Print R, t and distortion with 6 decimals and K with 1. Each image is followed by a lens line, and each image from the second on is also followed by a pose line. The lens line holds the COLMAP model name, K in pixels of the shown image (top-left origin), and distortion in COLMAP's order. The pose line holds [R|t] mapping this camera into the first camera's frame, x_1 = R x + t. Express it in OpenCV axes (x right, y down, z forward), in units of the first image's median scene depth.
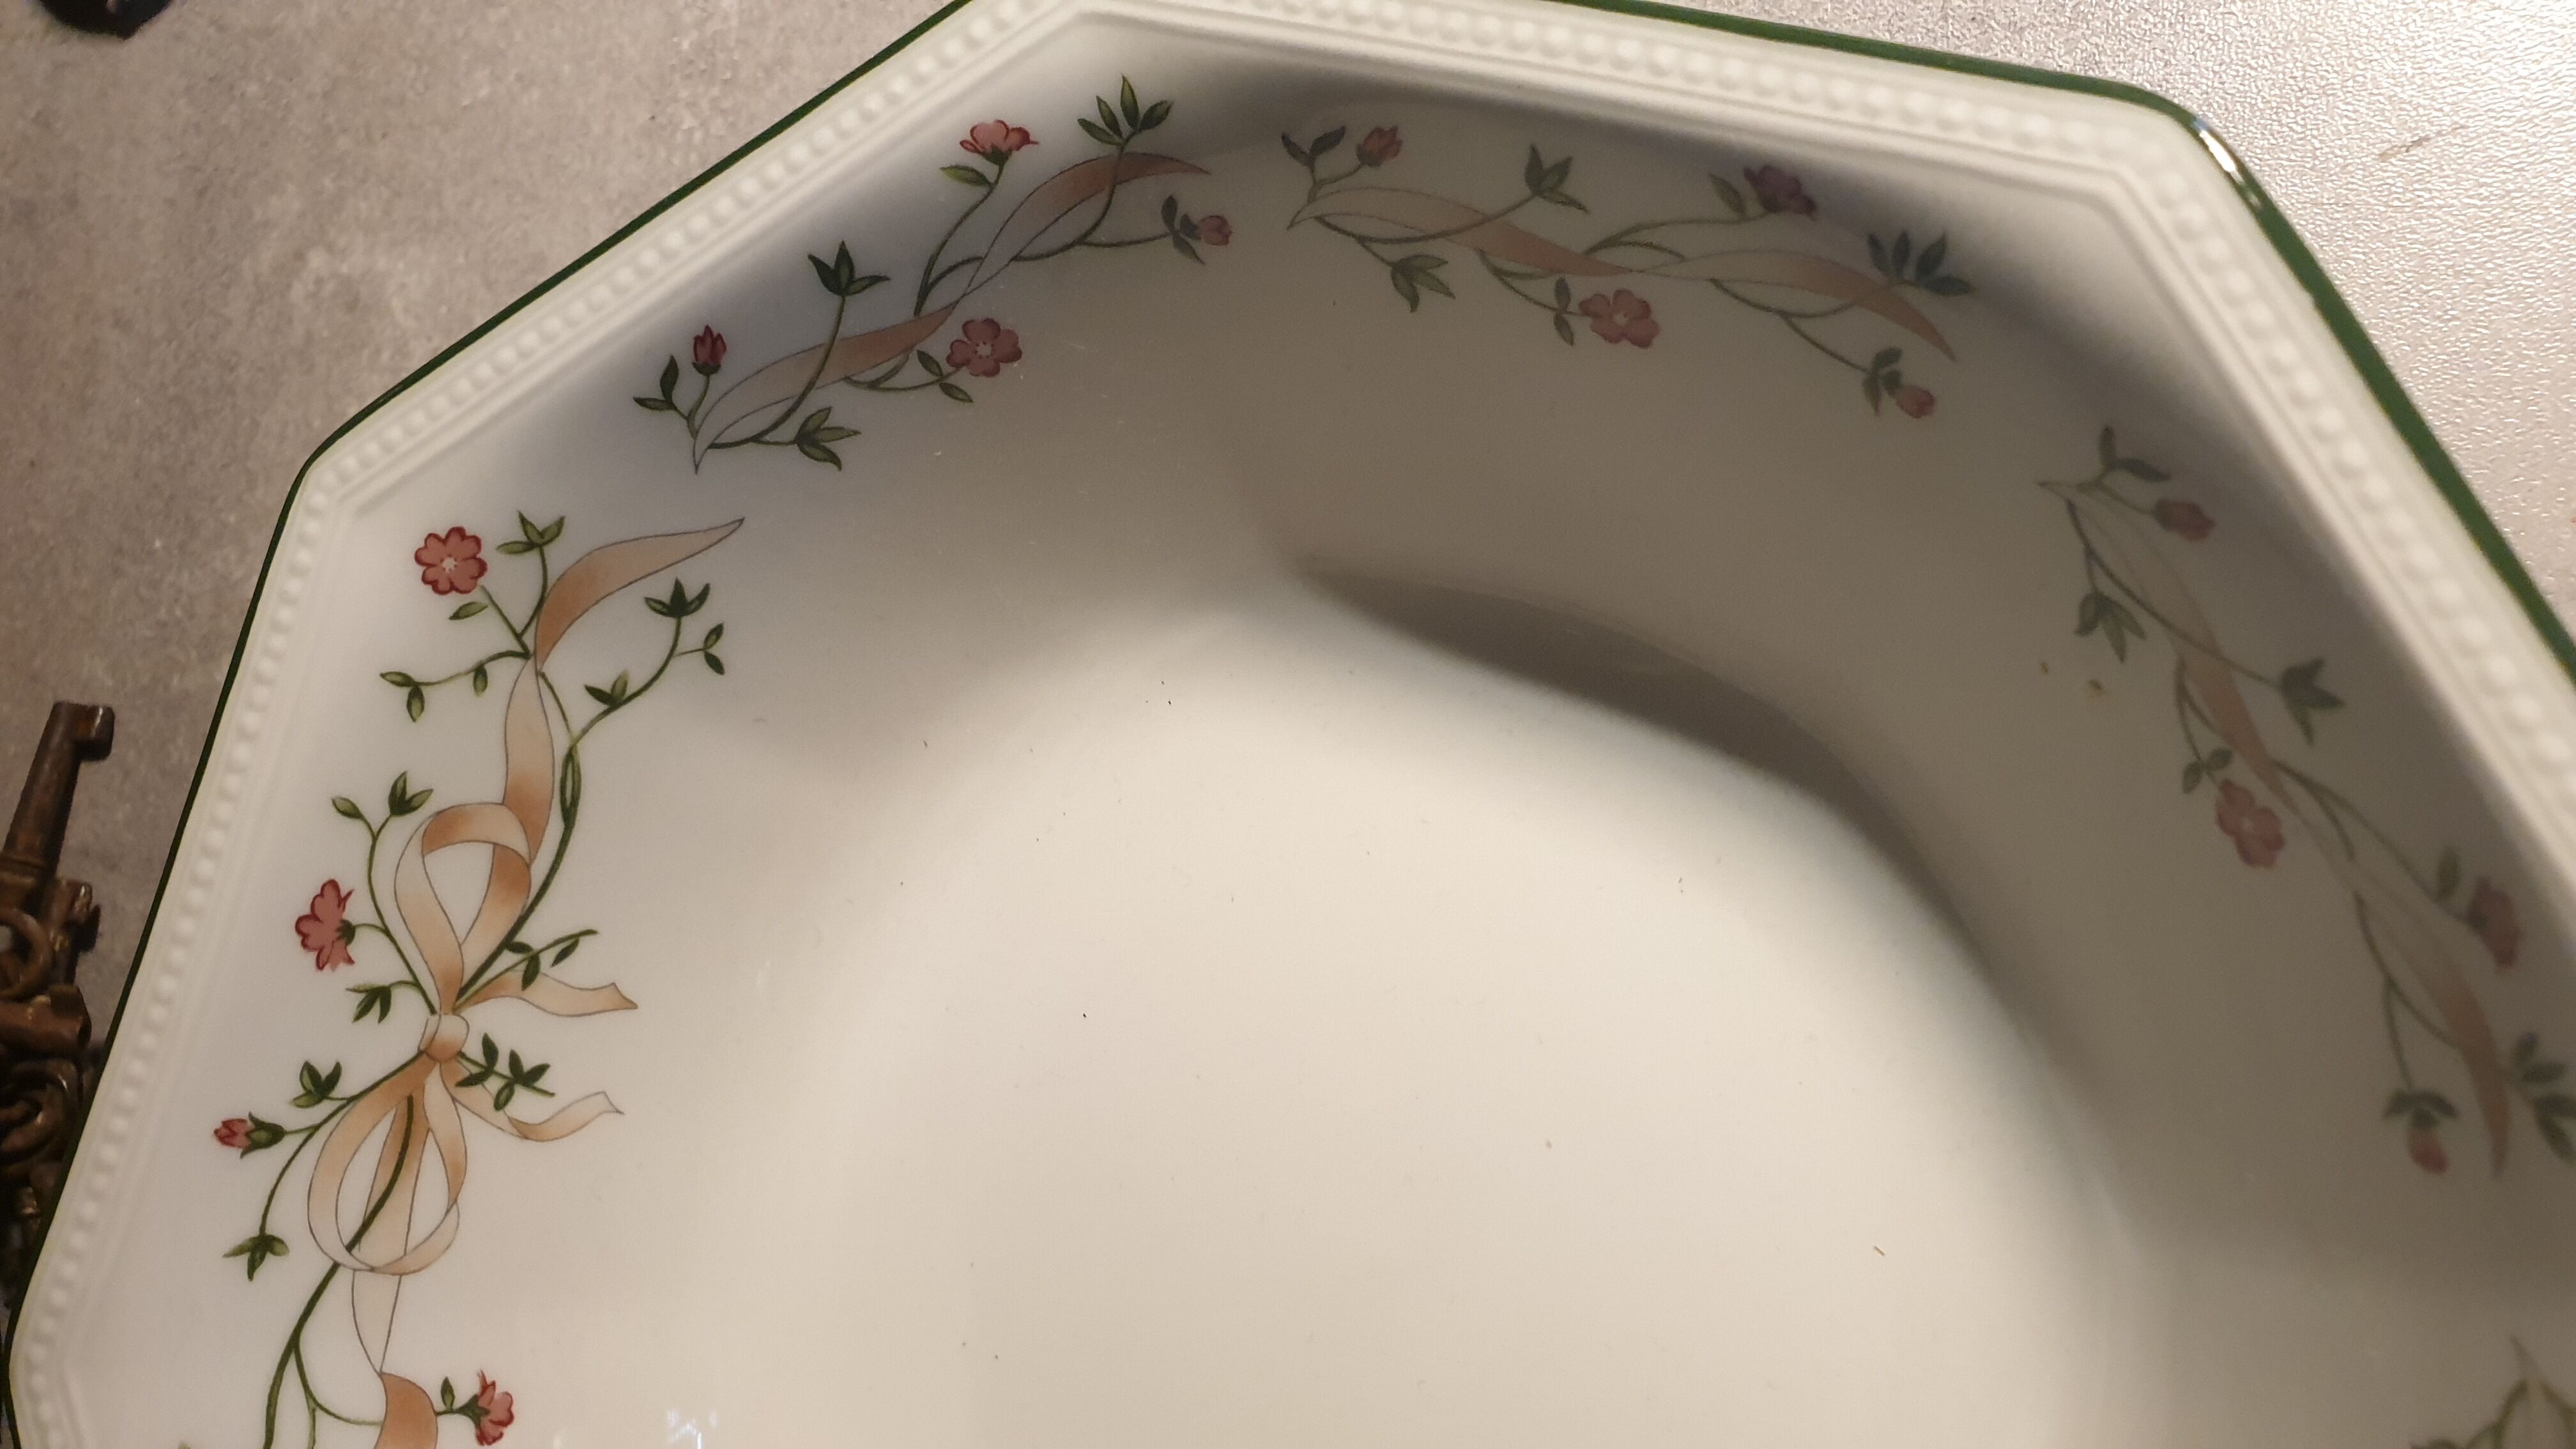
lens RADIAL K [[2153.6, 0, 1280.4], [0, 2153.6, 710.7], [0, 0, 1]] dist [-0.010342, 0.052477]
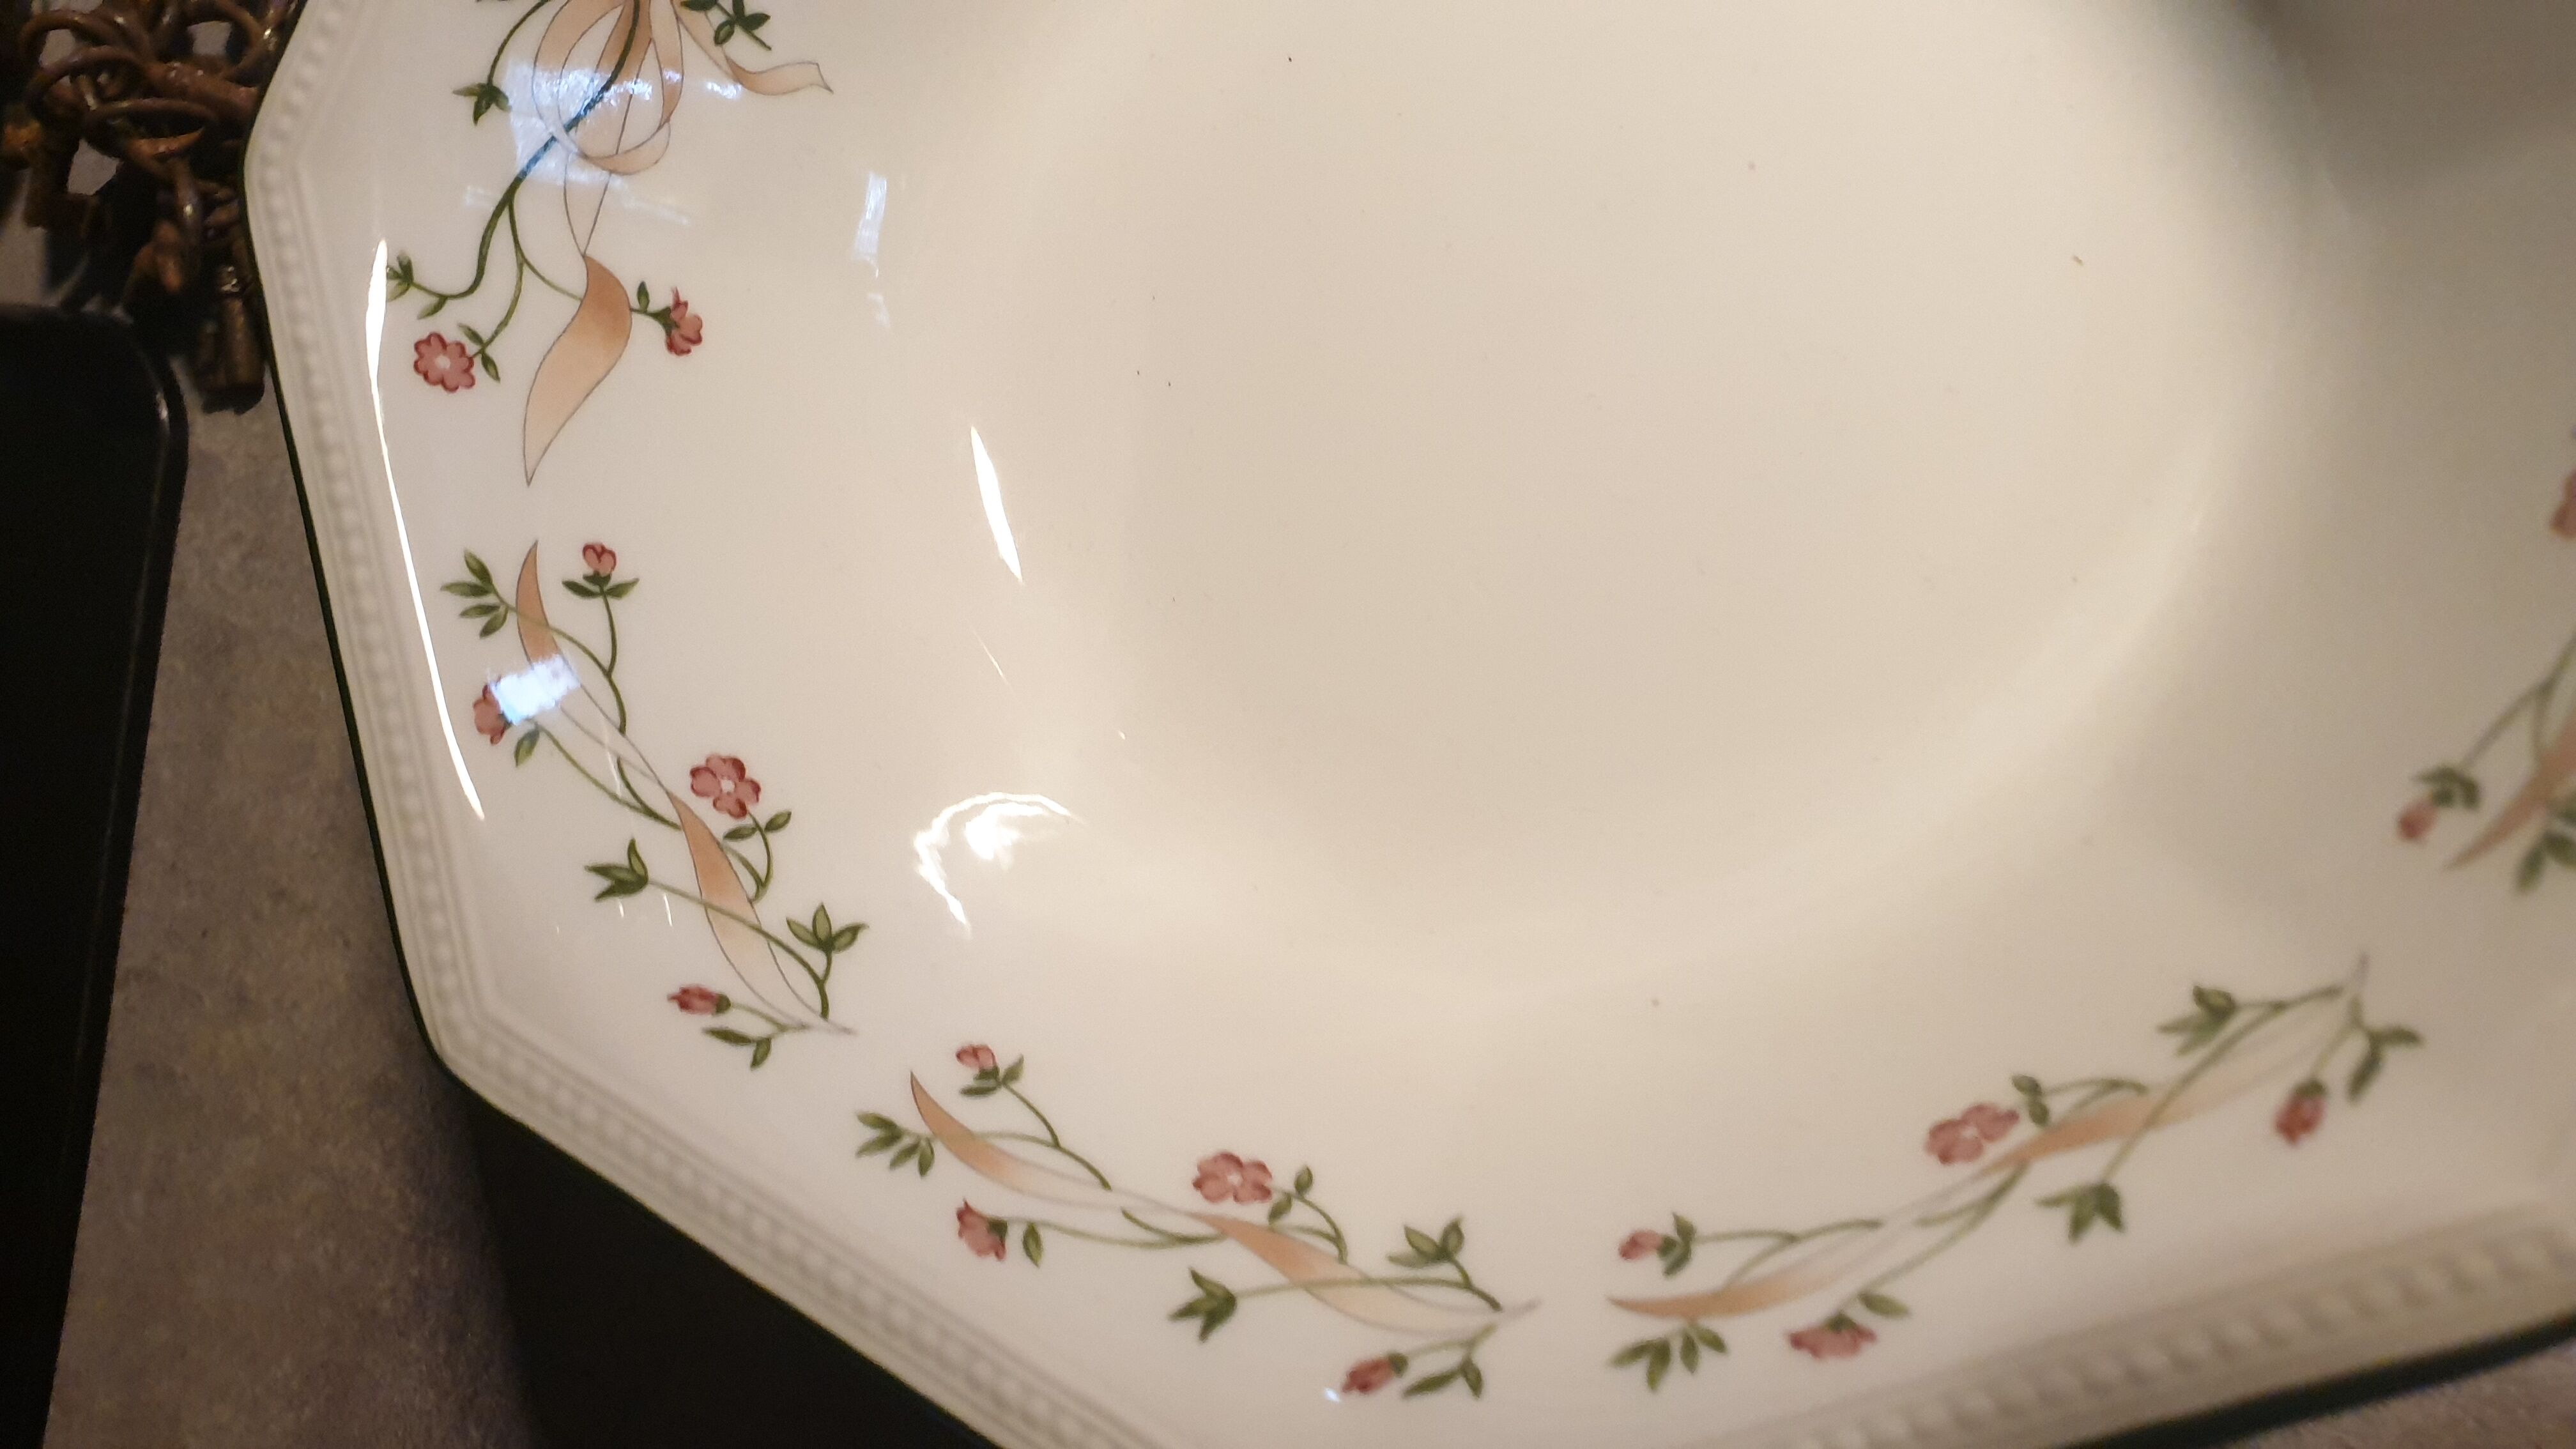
lens RADIAL K [[2153.6, 0, 1276.8], [0, 2153.6, 746.8], [0, 0, 1]] dist [-0.010342, 0.052477]
pose [[0.989354, 0.142715, -0.028485, -0.026488], [-0.139113, 0.984917, 0.102893, 0.382622], [0.042739, -0.097835, 0.994284, -0.032731]]
